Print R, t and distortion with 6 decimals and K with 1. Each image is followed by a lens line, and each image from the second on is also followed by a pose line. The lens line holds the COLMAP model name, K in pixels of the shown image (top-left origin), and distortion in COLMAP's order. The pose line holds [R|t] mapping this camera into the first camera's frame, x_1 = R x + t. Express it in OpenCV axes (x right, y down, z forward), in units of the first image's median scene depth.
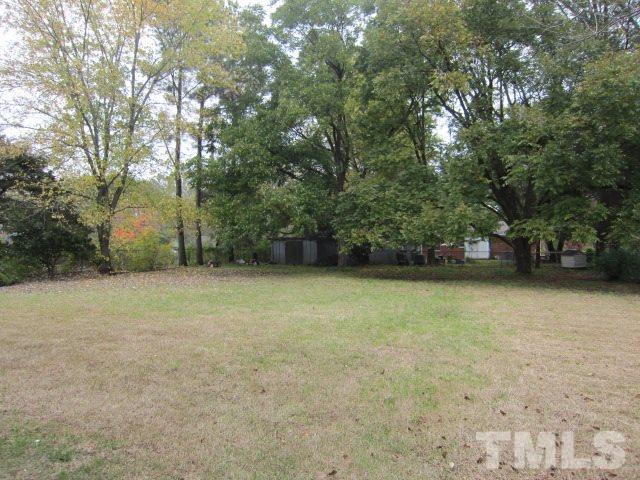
lens RADIAL K [[467.9, 0, 320.0], [0, 467.9, 240.0], [0, 0, 1]] dist [-0.009157, -0.000083]
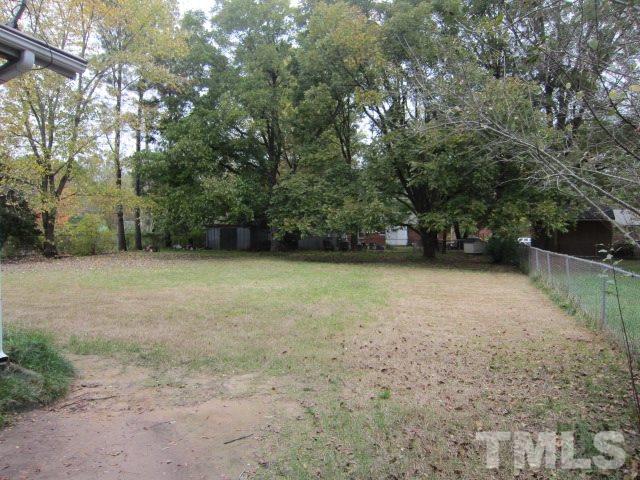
lens RADIAL K [[467.9, 0, 320.0], [0, 467.9, 240.0], [0, 0, 1]] dist [-0.009157, -0.000083]
pose [[0.988254, 0.006728, 0.152670, -0.017374], [-0.011060, 0.999559, 0.027543, -0.002512], [-0.152418, -0.028908, 0.987893, -0.125817]]
